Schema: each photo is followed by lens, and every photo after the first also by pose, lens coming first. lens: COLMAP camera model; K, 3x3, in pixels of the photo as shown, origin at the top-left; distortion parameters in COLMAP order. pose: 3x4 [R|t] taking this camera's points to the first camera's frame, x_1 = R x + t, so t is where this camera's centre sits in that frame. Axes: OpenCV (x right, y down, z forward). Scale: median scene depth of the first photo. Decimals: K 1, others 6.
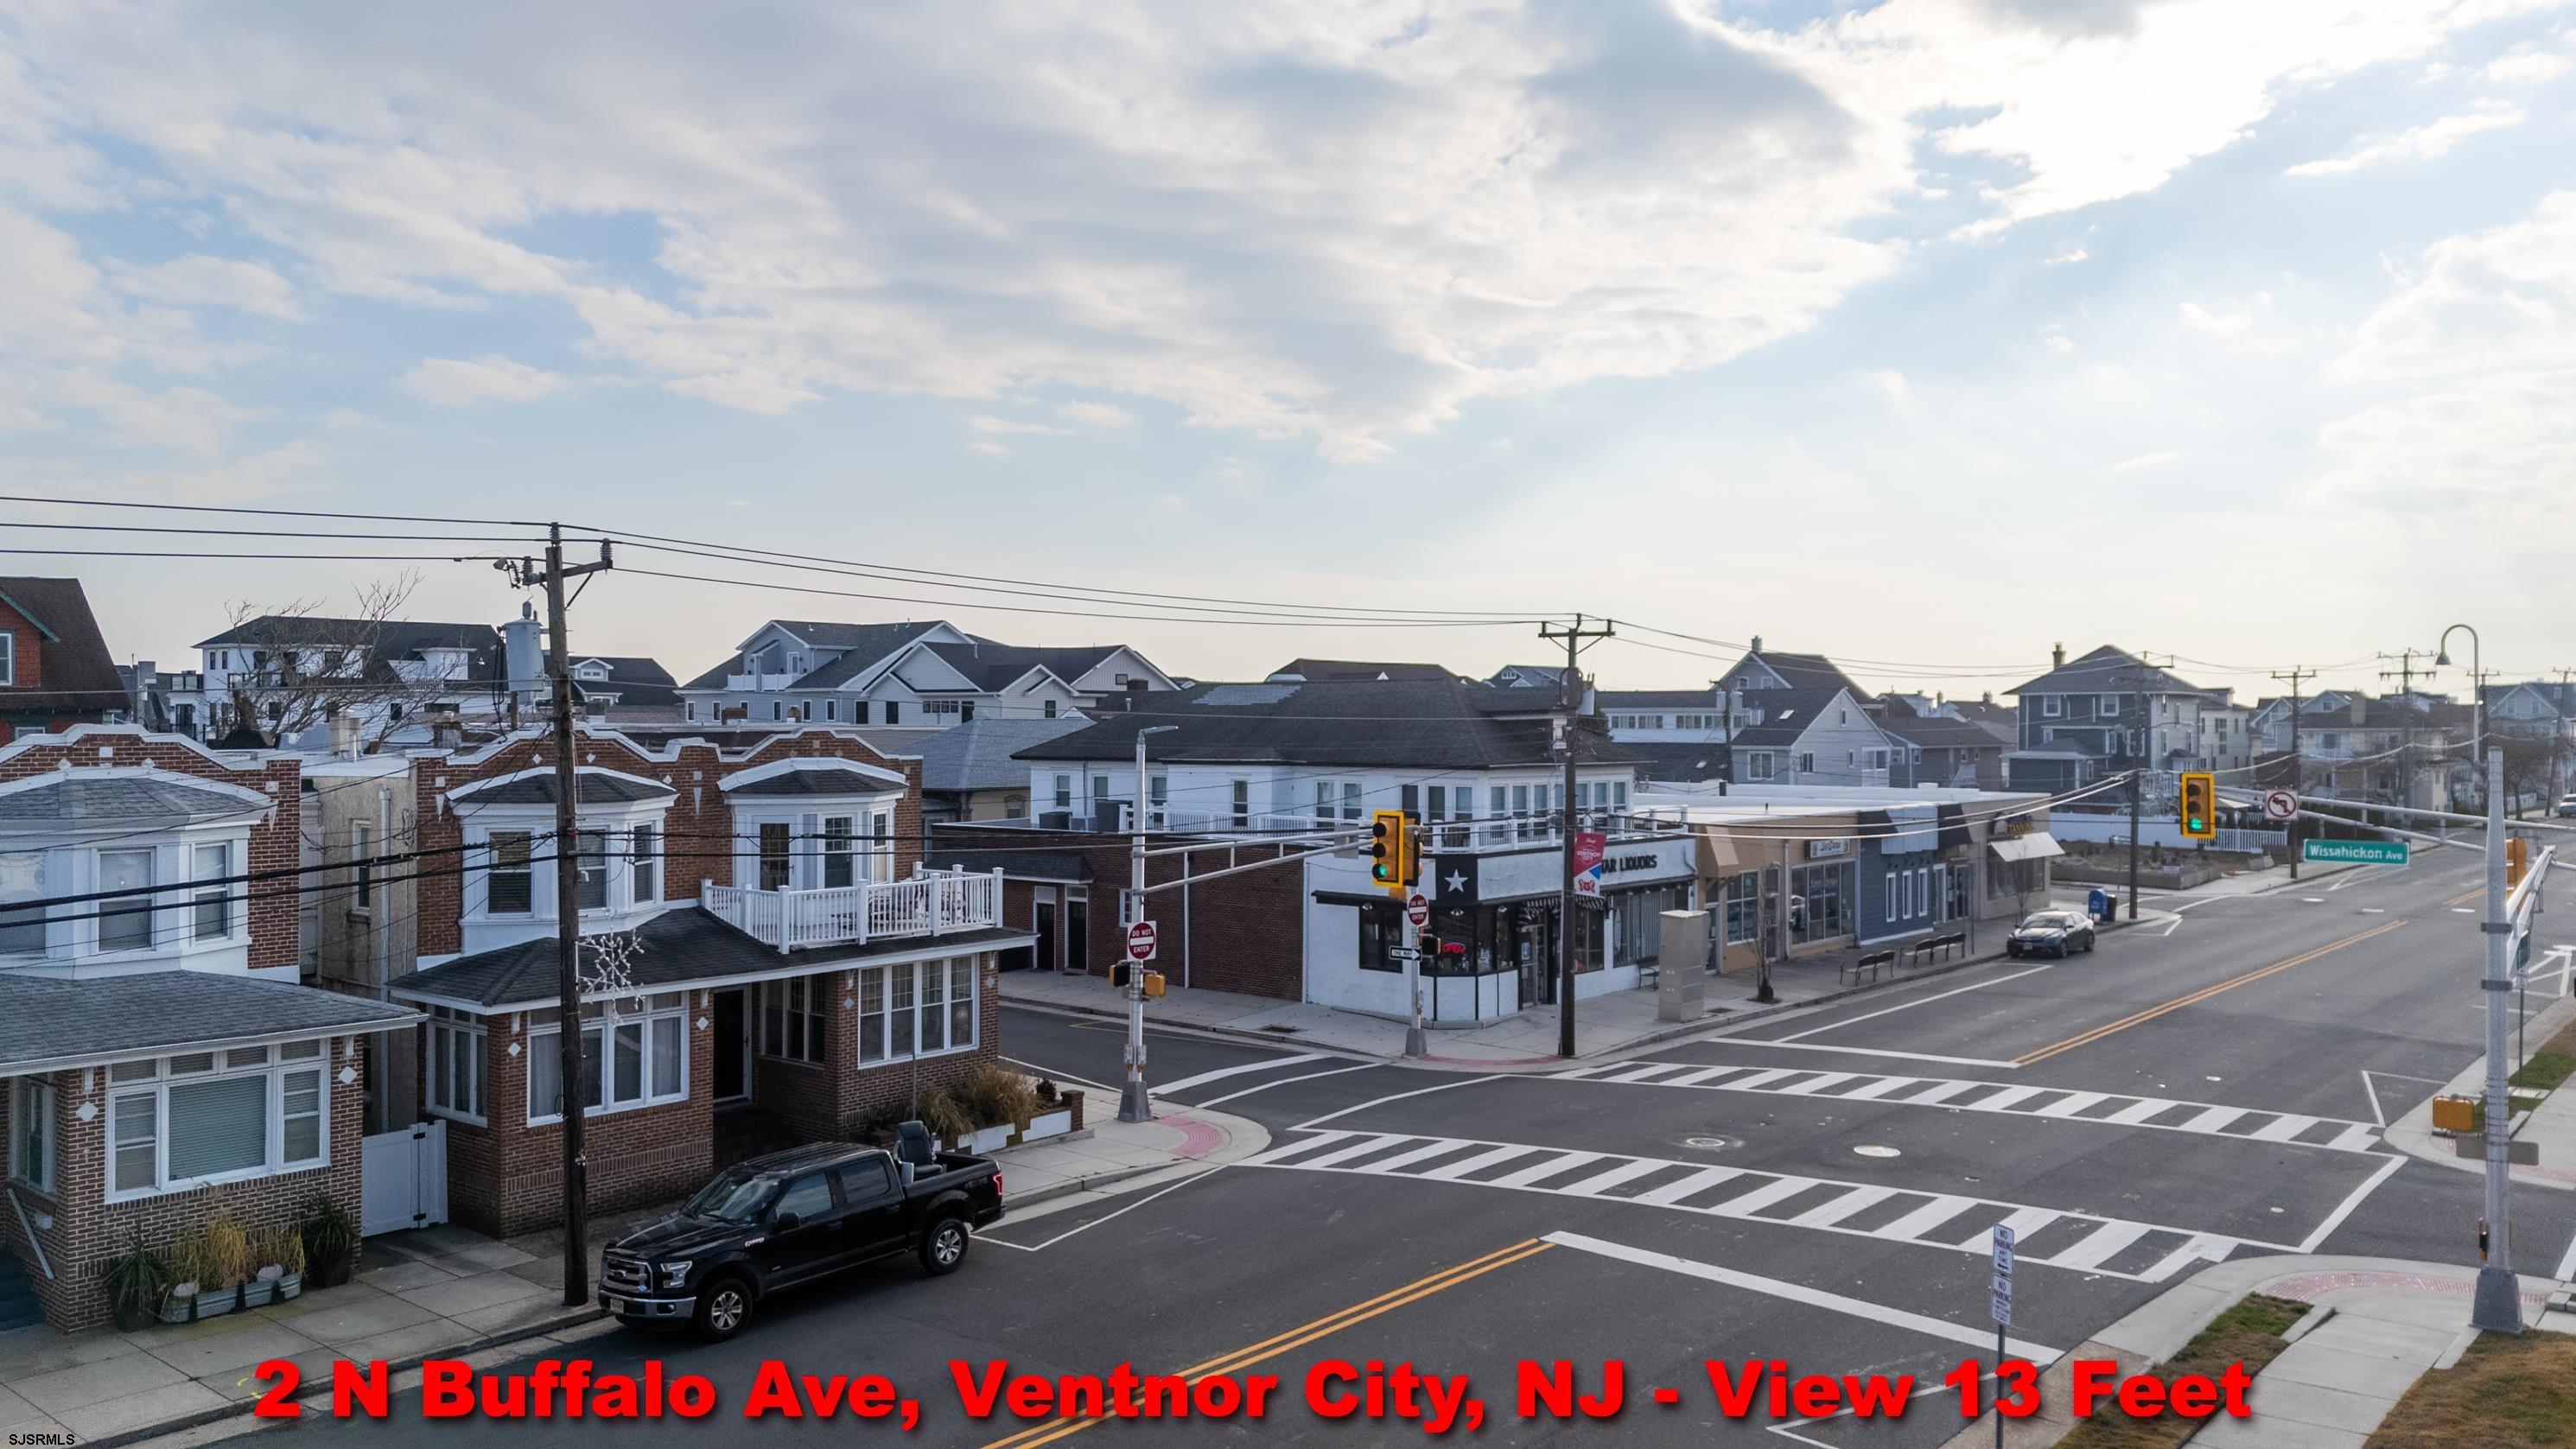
lens RADIAL K [[1877.6, 0, 1288.0], [0, 1877.6, 724.5], [0, 0, 1]] dist [0.067322, -0.060346]
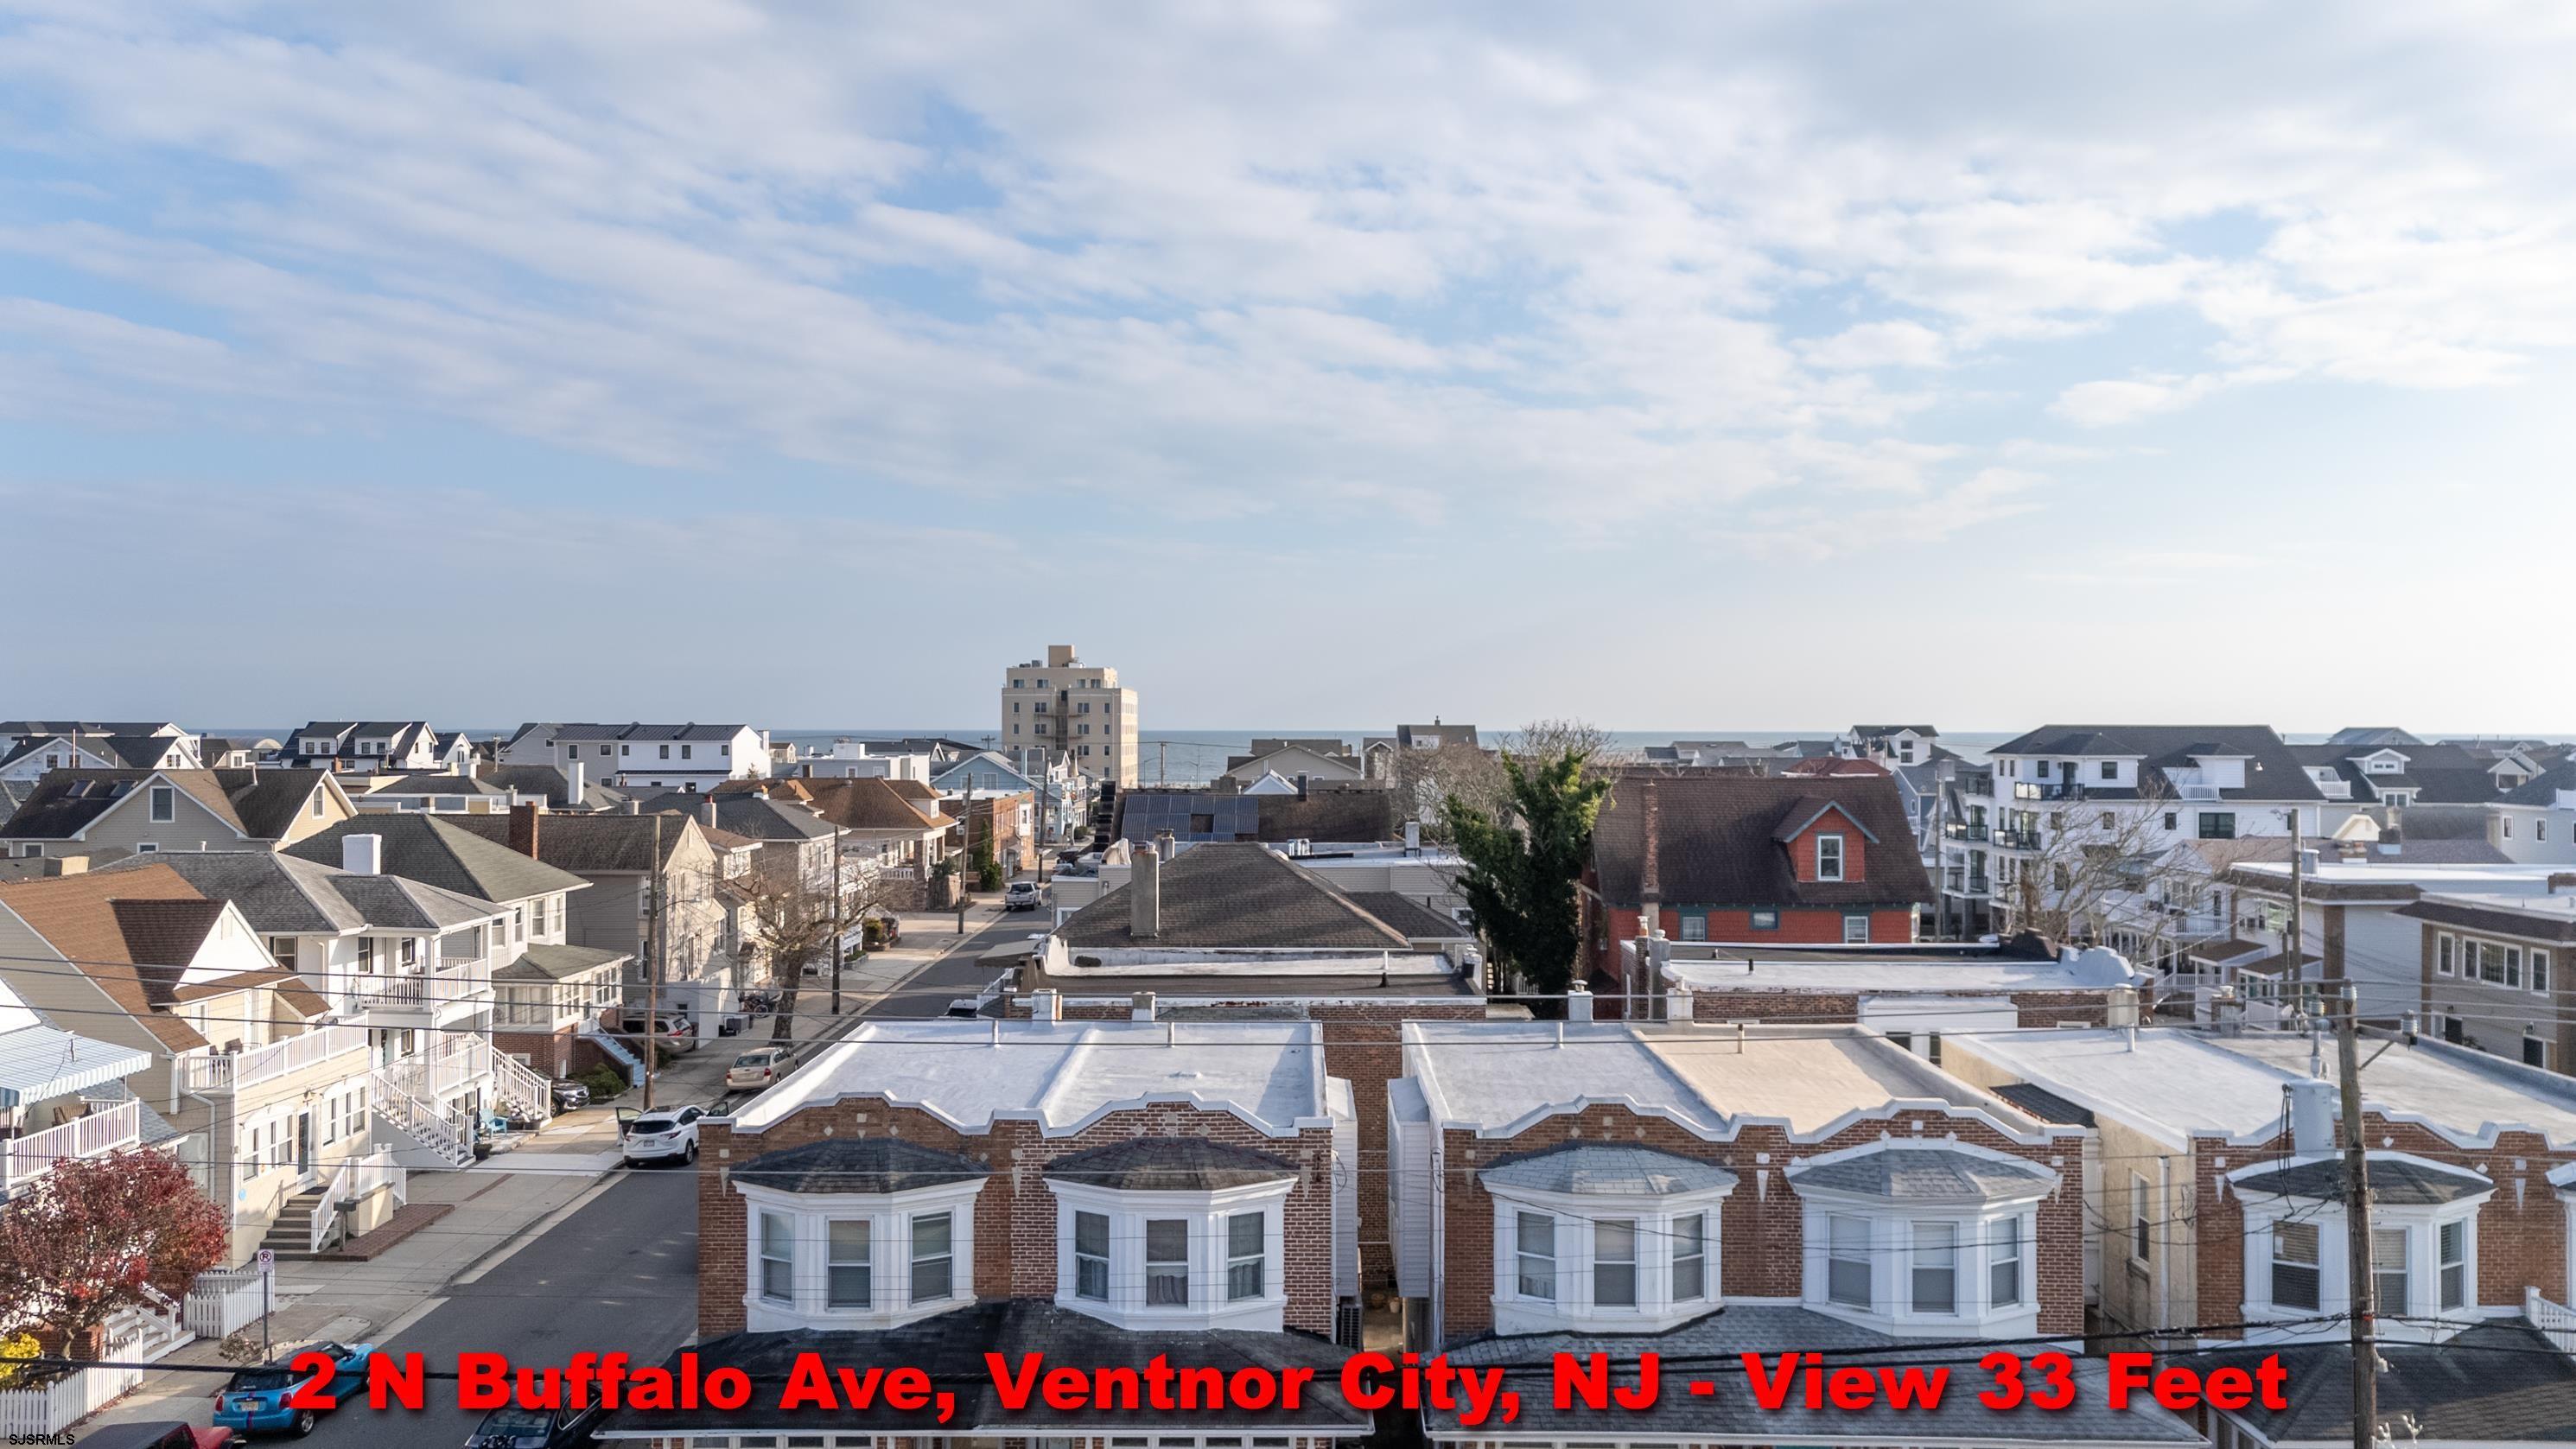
lens RADIAL K [[1877.6, 0, 1288.0], [0, 1877.6, 724.5], [0, 0, 1]] dist [0.067322, -0.060346]
pose [[0.642731, 0.002350, -0.766088, -0.002829], [-0.003842, 0.999993, -0.000155, -0.138851], [0.766082, 0.003043, 0.642736, 0.000605]]
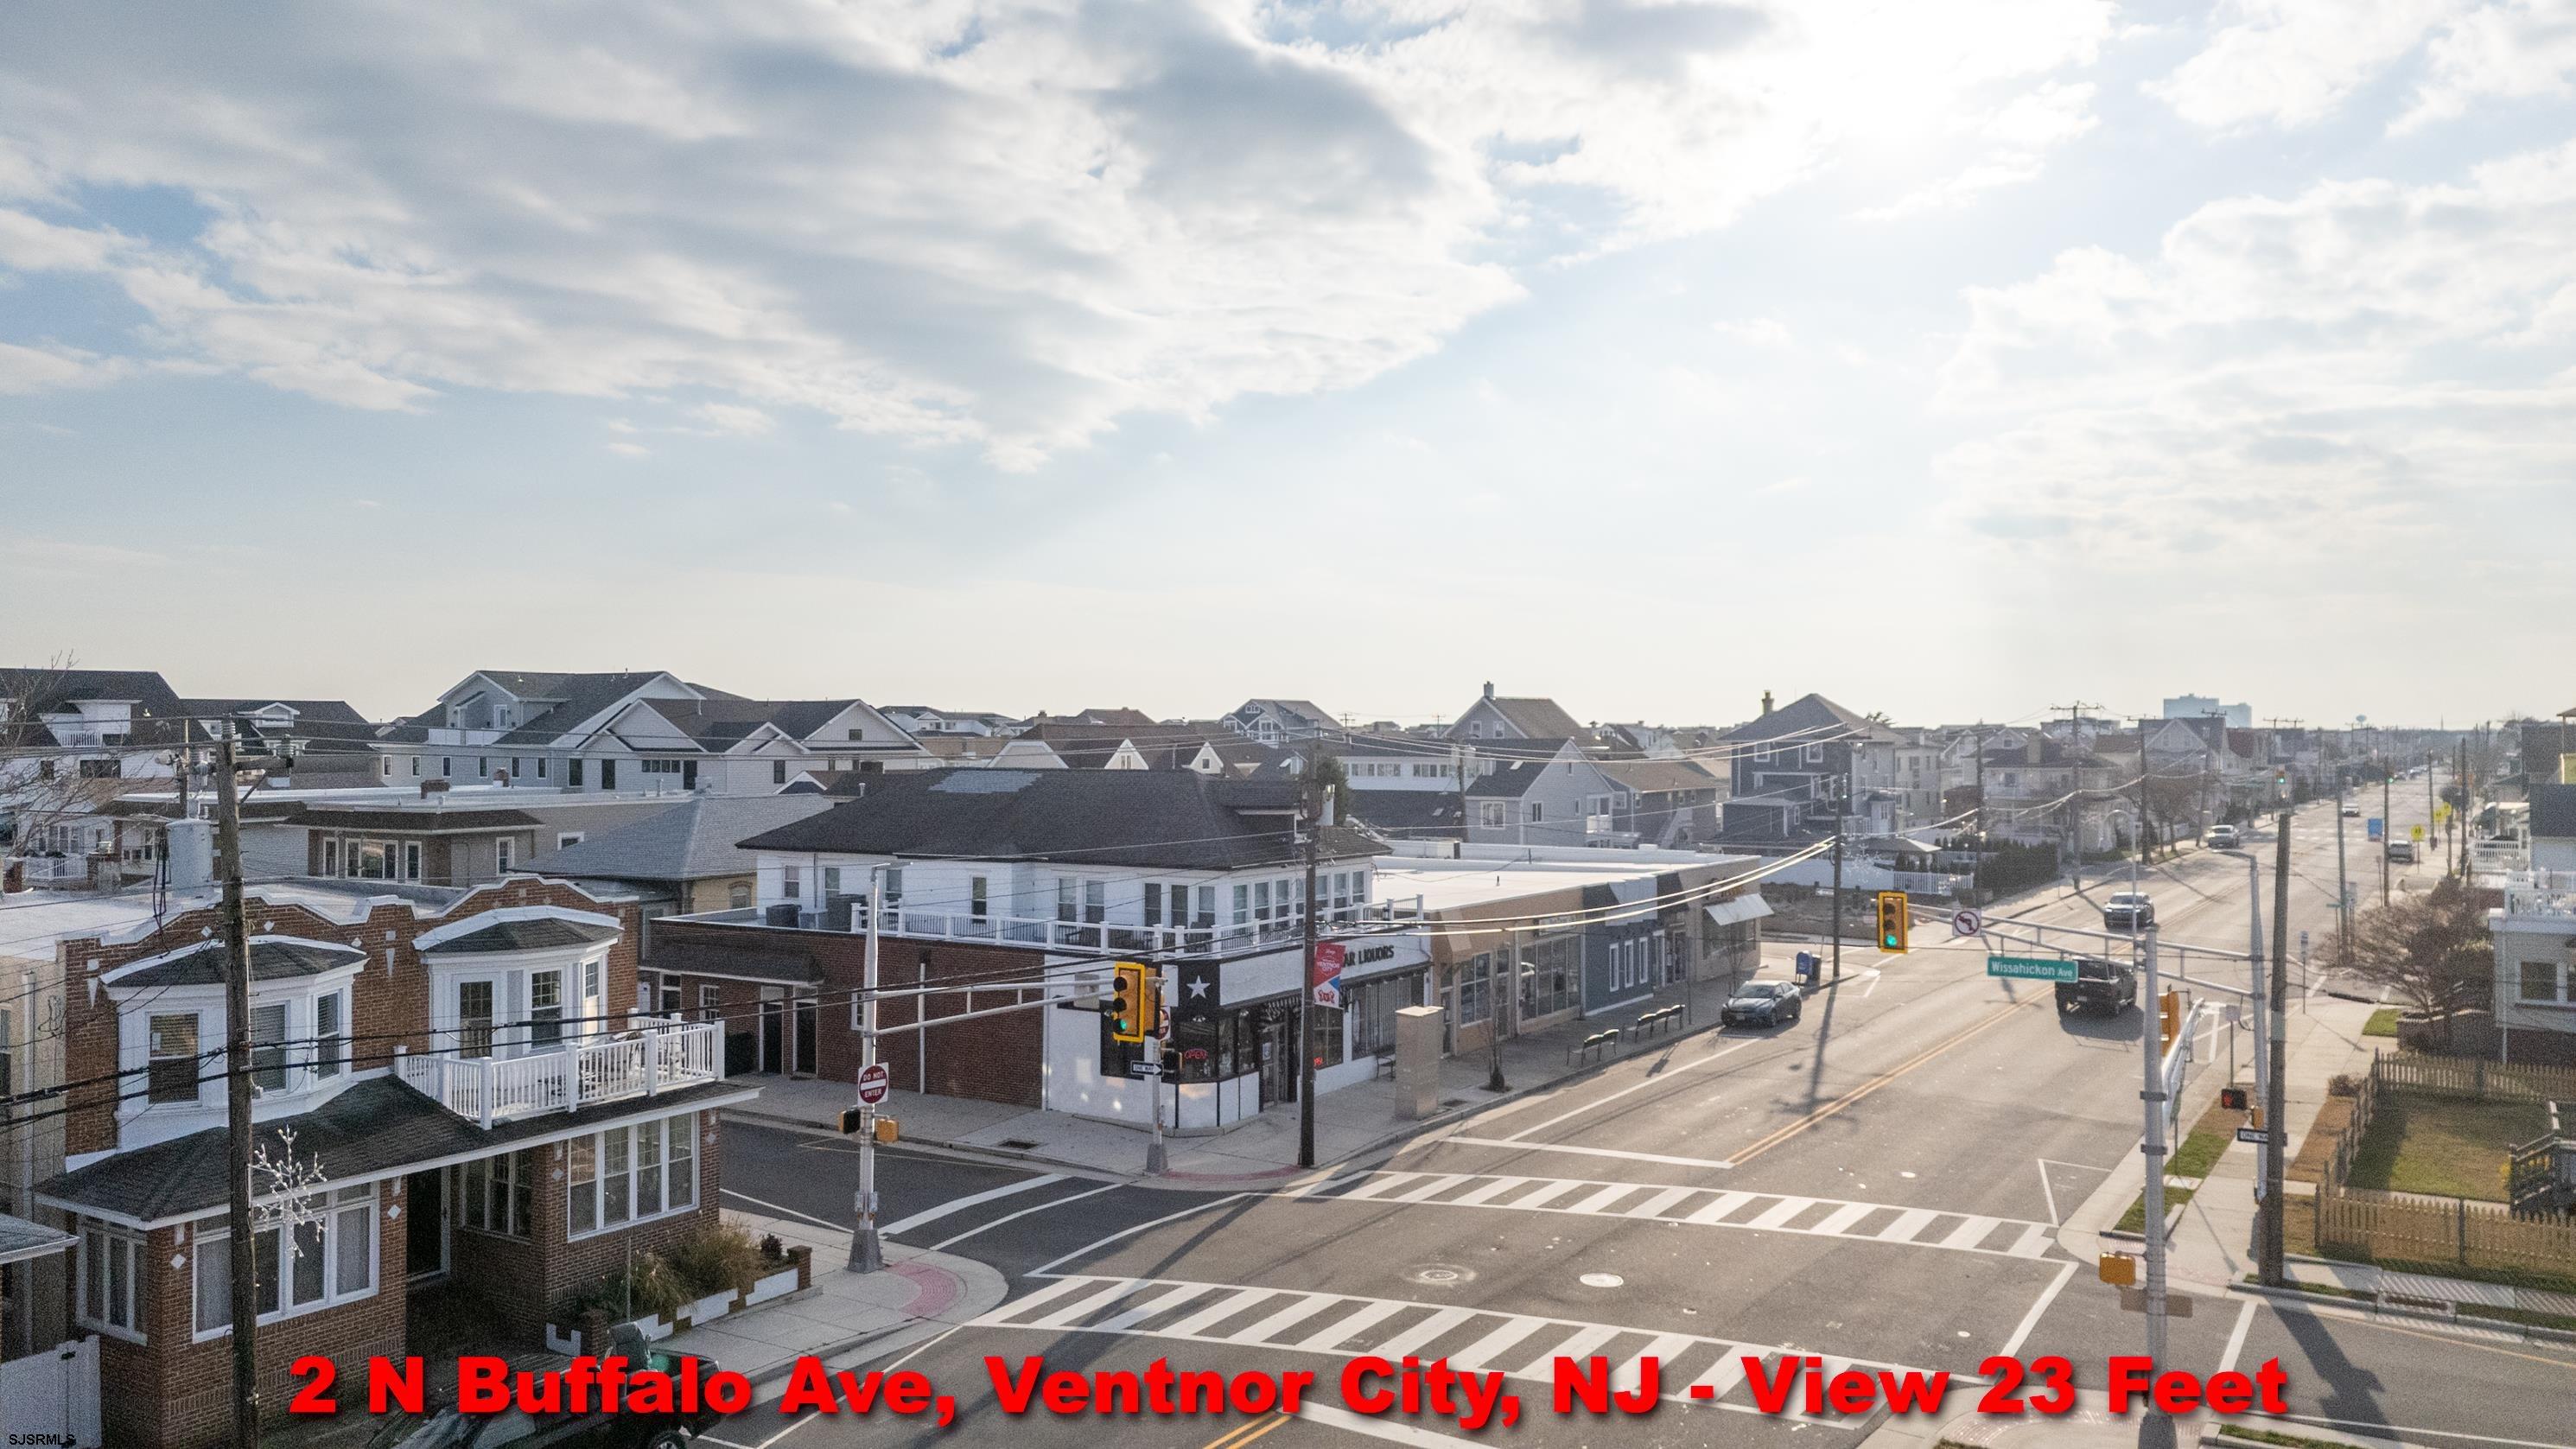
lens RADIAL K [[1877.6, 0, 1288.0], [0, 1877.6, 724.5], [0, 0, 1]] dist [0.067322, -0.060346]
pose [[0.990689, 0.000013, 0.136147, 0.001280], [0.000734, 0.999985, -0.005434, -0.058210], [-0.136145, 0.005483, 0.990674, 0.001085]]
